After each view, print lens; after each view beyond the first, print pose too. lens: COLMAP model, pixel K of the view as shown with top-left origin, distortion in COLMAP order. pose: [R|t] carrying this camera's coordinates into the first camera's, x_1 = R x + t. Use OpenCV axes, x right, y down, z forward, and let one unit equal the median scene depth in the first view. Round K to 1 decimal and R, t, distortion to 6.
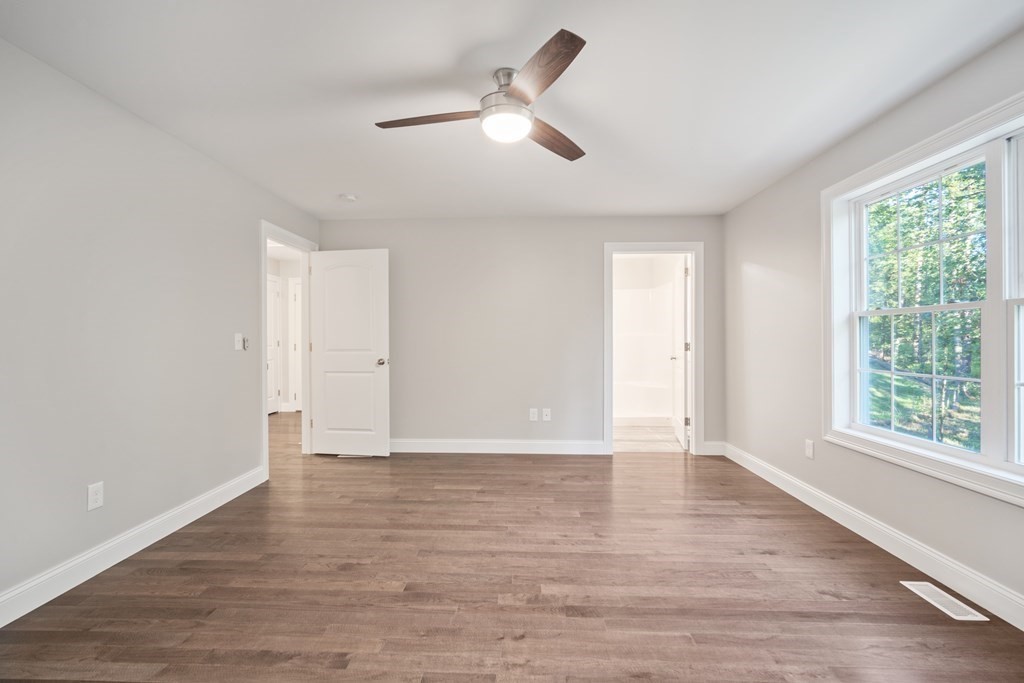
lens RADIAL K [[453.4, 0, 506.3], [0, 453.4, 335.6], [0, 0, 1]] dist [-0.010069, 0.004110]
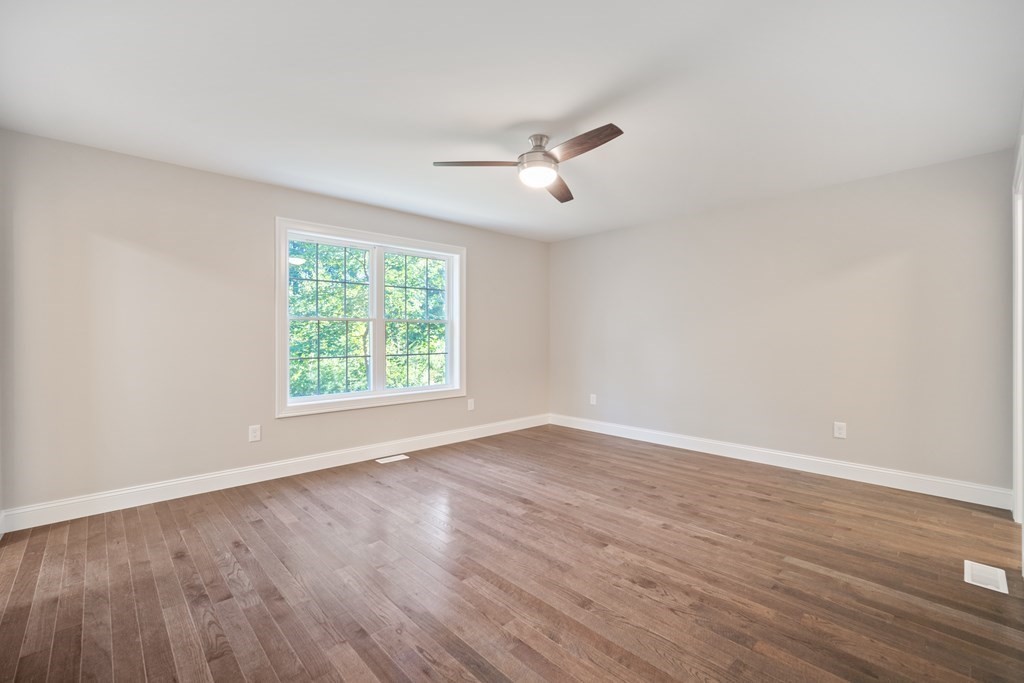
lens RADIAL K [[453.4, 0, 513.3], [0, 453.4, 344.0], [0, 0, 1]] dist [-0.010069, 0.004110]
pose [[-0.725290, -0.009387, 0.688379, -0.764601], [-0.002509, 0.999936, 0.010992, 0.014951], [-0.688439, 0.006246, -0.725268, 1.802771]]
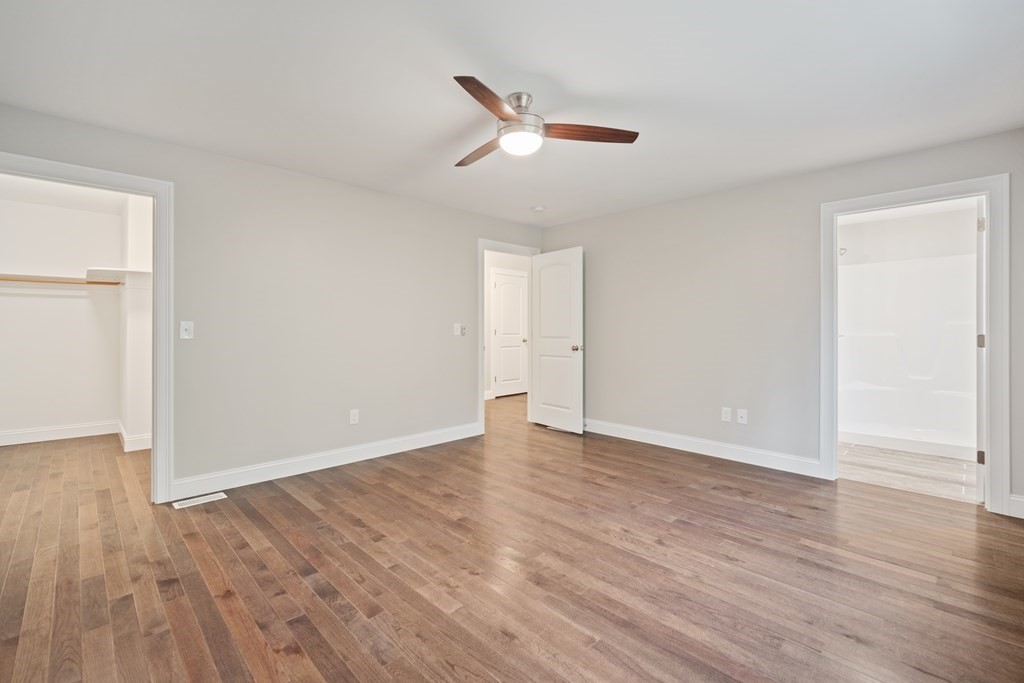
lens RADIAL K [[453.4, 0, 500.4], [0, 453.4, 323.1], [0, 0, 1]] dist [-0.010069, 0.004110]
pose [[0.717732, -0.004582, -0.696304, 0.686667], [0.002415, 0.999989, -0.004091, 0.000824], [0.696315, 0.001255, 0.717735, 0.129929]]
